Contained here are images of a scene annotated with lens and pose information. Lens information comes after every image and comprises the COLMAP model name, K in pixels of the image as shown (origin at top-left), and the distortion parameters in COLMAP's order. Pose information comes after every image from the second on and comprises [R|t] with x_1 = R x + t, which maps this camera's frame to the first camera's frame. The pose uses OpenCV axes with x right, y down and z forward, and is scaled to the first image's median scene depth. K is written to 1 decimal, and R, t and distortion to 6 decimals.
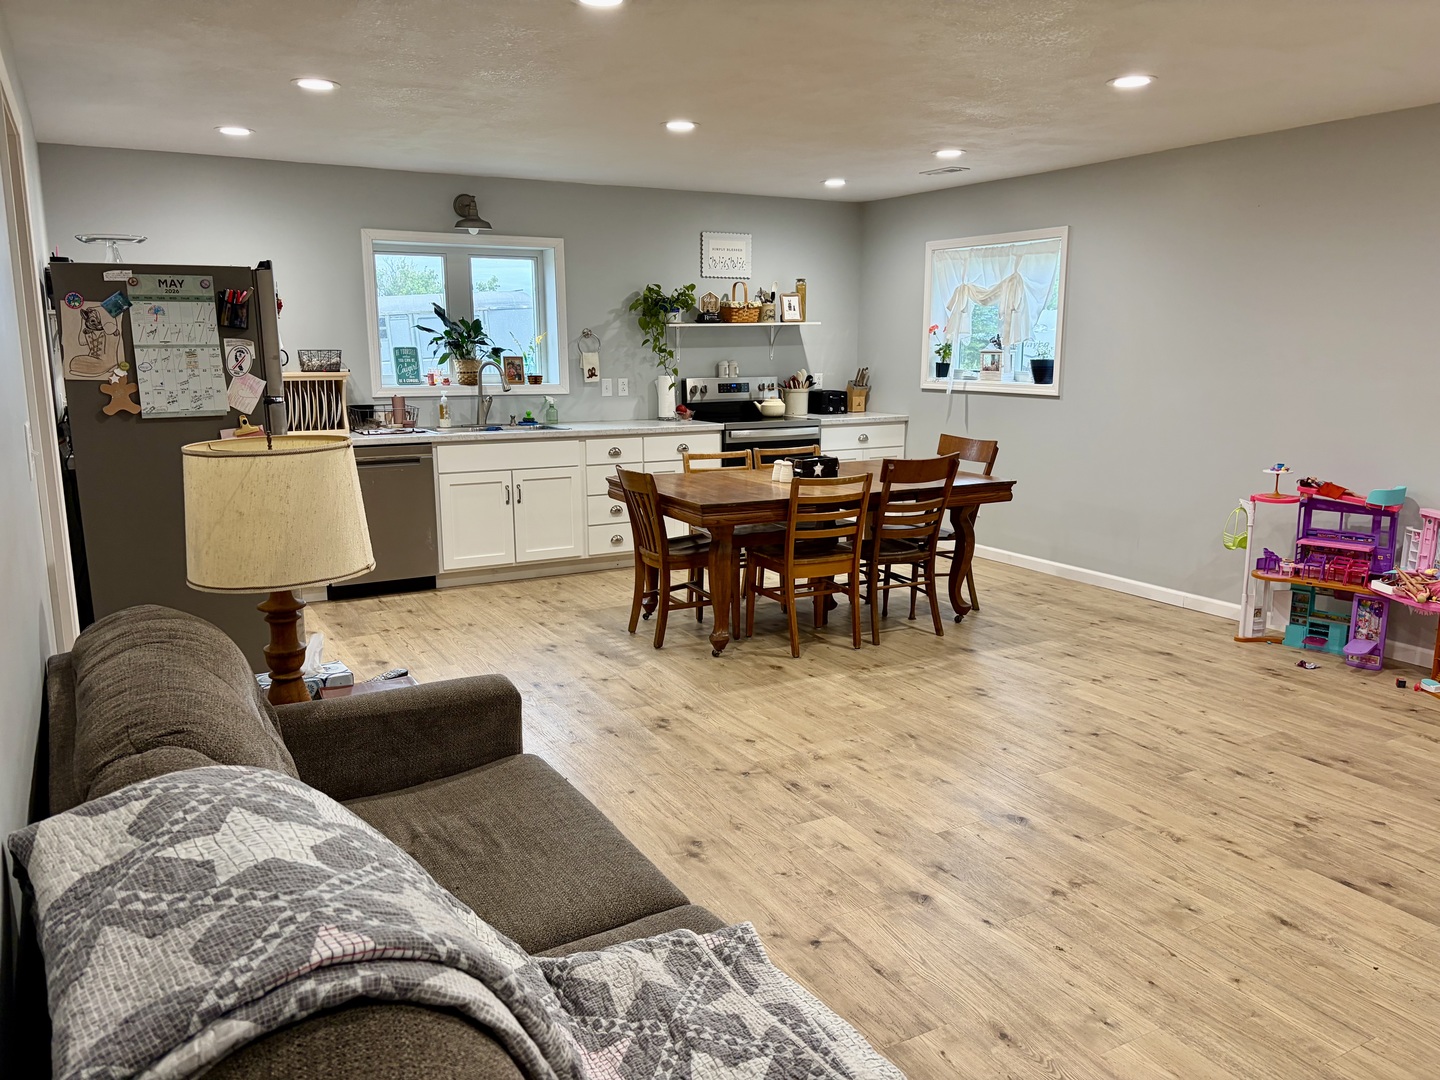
lens RADIAL K [[1087.6, 0, 715.8], [0, 1087.6, 546.3], [0, 0, 1]] dist [0.055150, -0.060955]
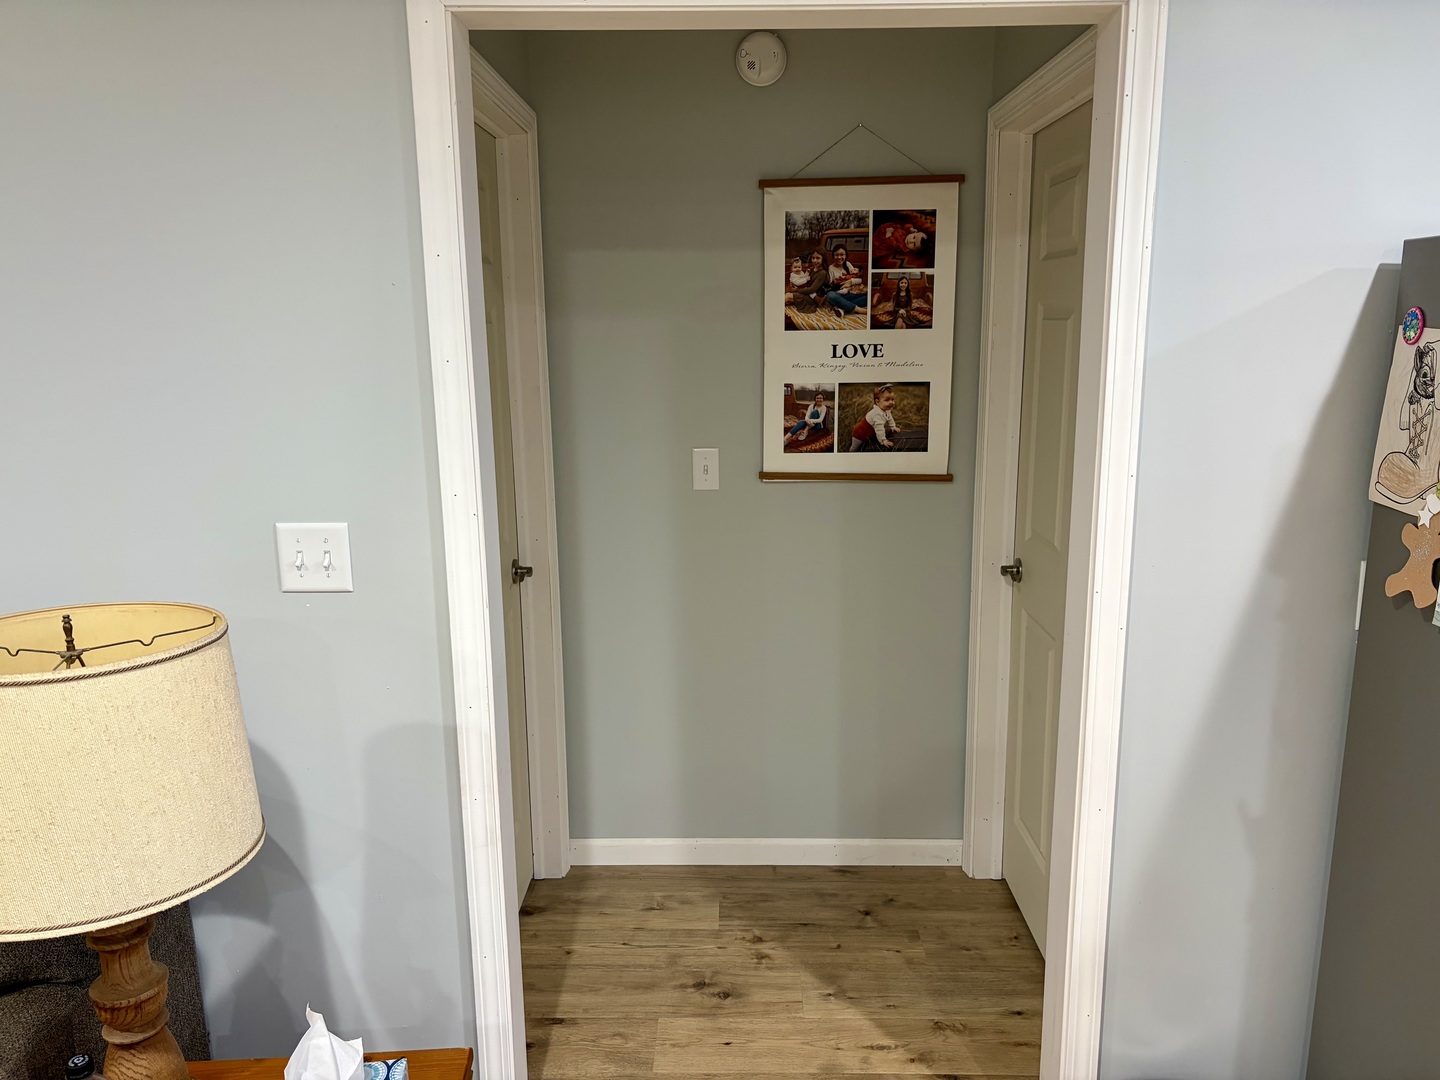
lens RADIAL K [[1087.6, 0, 722.4], [0, 1087.6, 542.1], [0, 0, 1]] dist [0.055150, -0.060955]
pose [[-0.499893, 0.180140, -0.847146, -0.058513], [-0.154710, 0.943825, 0.291991, -0.190018], [0.852157, 0.277026, -0.443942, 0.823122]]
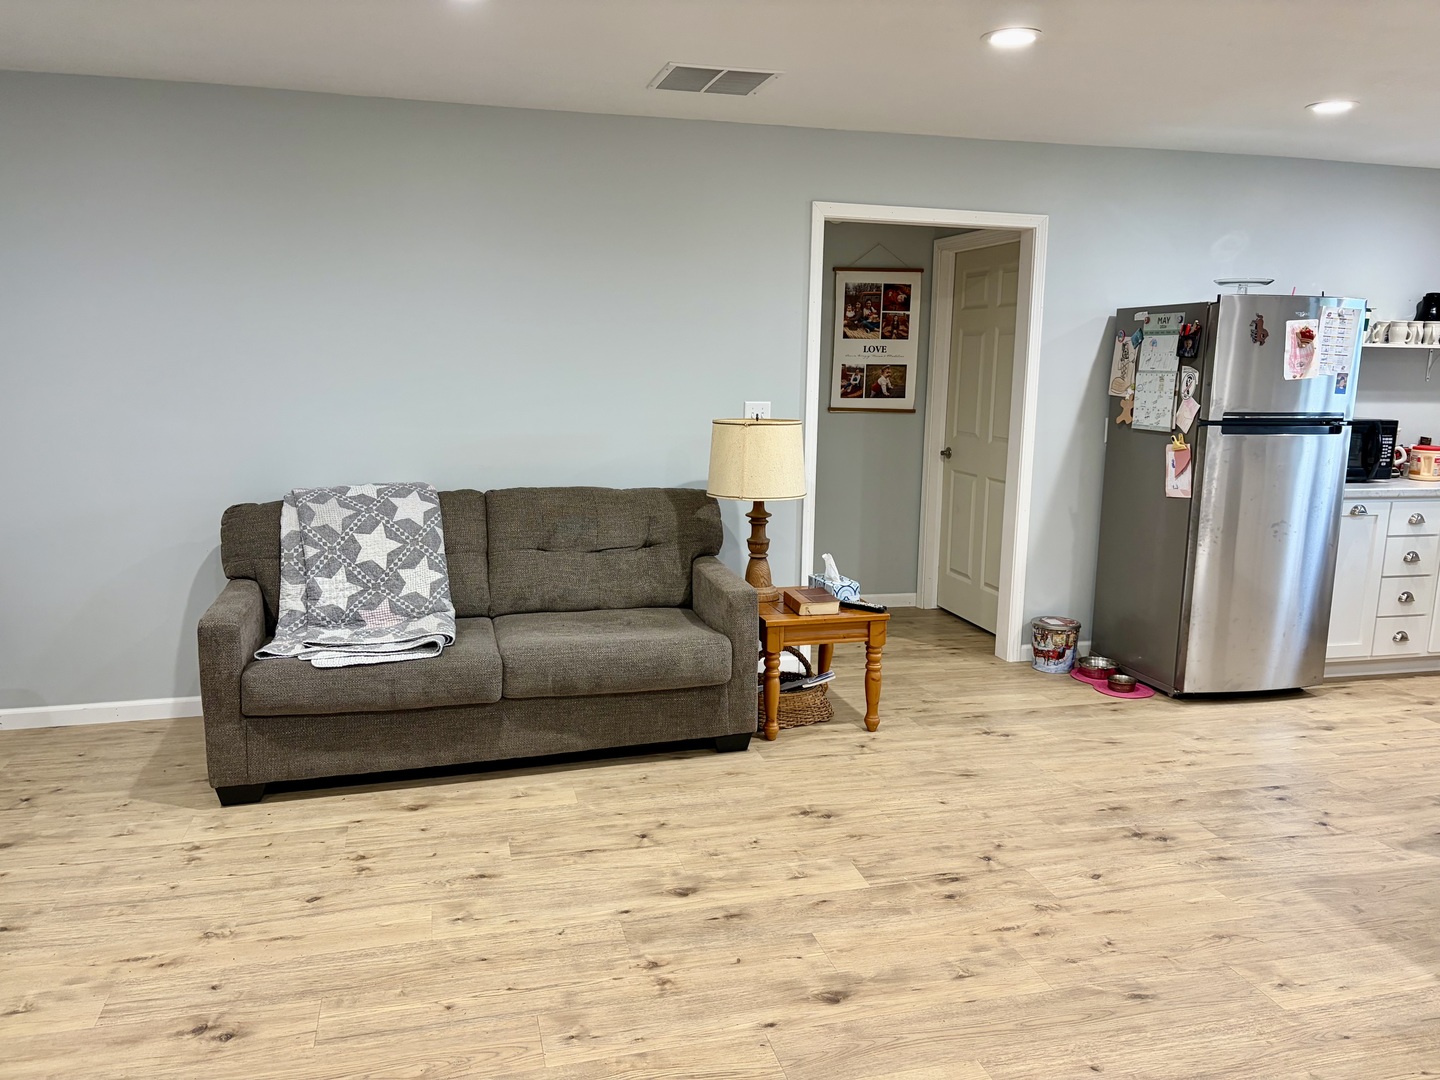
lens RADIAL K [[1087.6, 0, 722.9], [0, 1087.6, 544.0], [0, 0, 1]] dist [0.055150, -0.060955]
pose [[-0.249685, 0.165174, -0.954136, 0.705199], [-0.197843, 0.955857, 0.217245, -0.146929], [0.947901, 0.243012, -0.205985, 0.733566]]
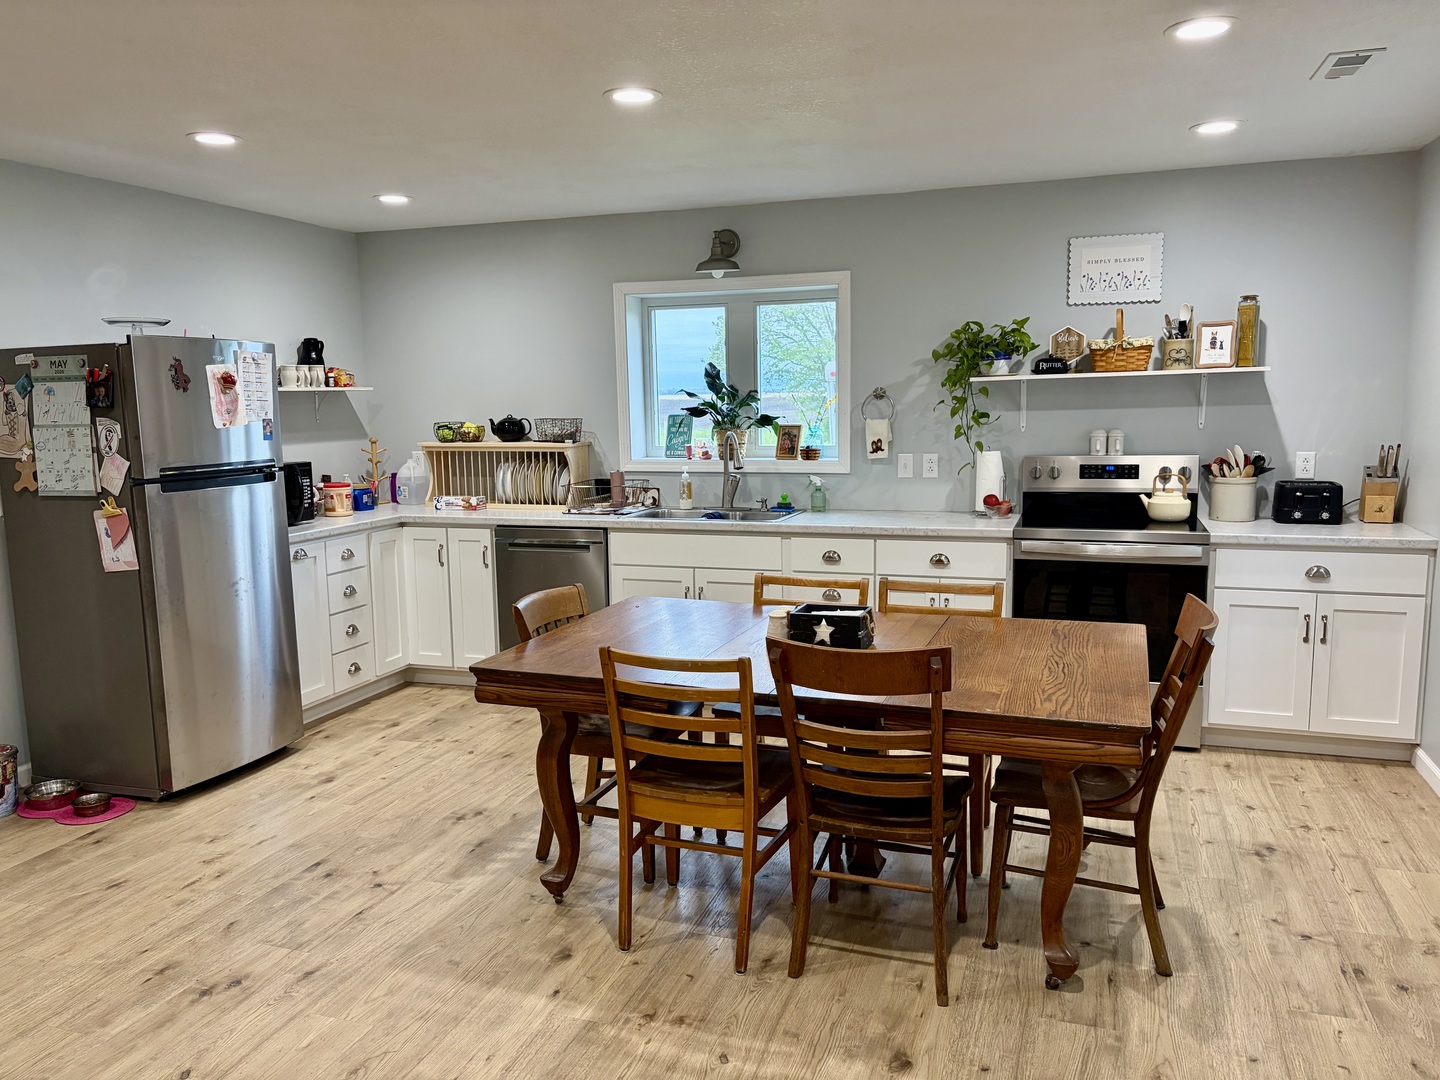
lens RADIAL K [[1087.6, 0, 714.8], [0, 1087.6, 540.6], [0, 0, 1]] dist [0.055150, -0.060955]
pose [[0.668531, 0.089028, -0.738336, 0.571606], [-0.122367, 0.992445, 0.008871, -0.139489], [0.733548, 0.084418, 0.674375, 0.670027]]
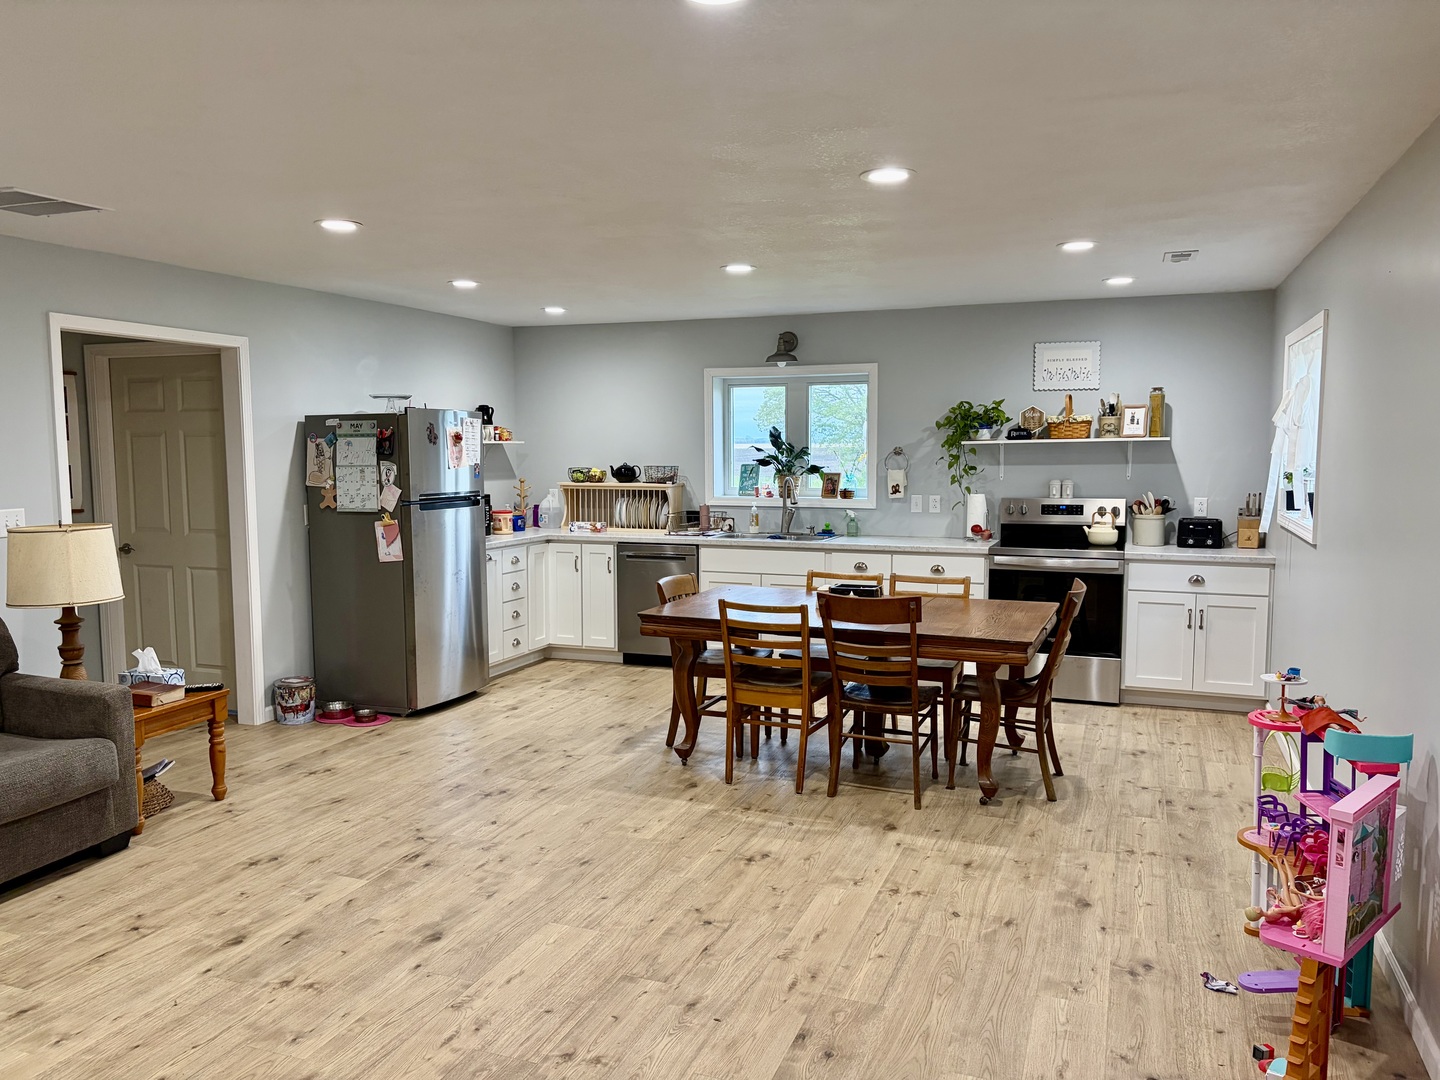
lens RADIAL K [[1087.6, 0, 714.8], [0, 1087.6, 536.6], [0, 0, 1]] dist [0.055150, -0.060955]
pose [[0.639259, 0.064964, -0.766243, 0.876402], [-0.141285, 0.989385, -0.033988, -0.090190], [0.755901, 0.129986, 0.641652, 0.358521]]
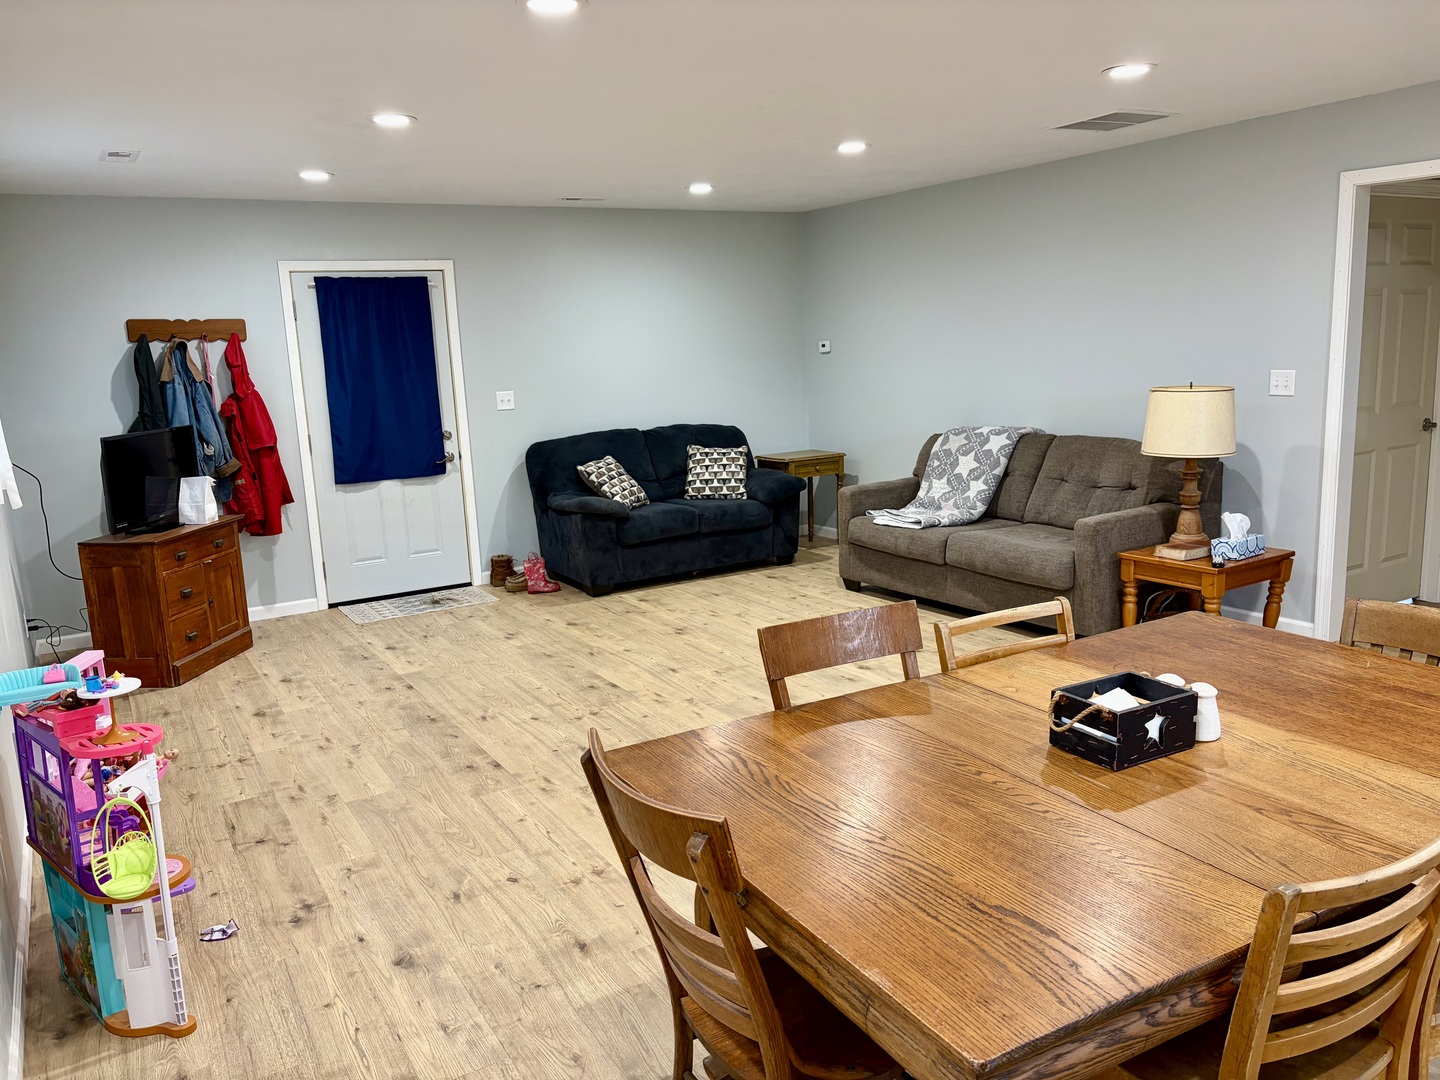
lens RADIAL K [[1087.6, 0, 720.3], [0, 1087.6, 547.2], [0, 0, 1]] dist [0.055150, -0.060955]
pose [[-0.998690, 0.047618, -0.018723, 0.277783], [0.037152, 0.926462, 0.374551, -0.330160], [0.035181, 0.373365, -0.927017, 1.595718]]
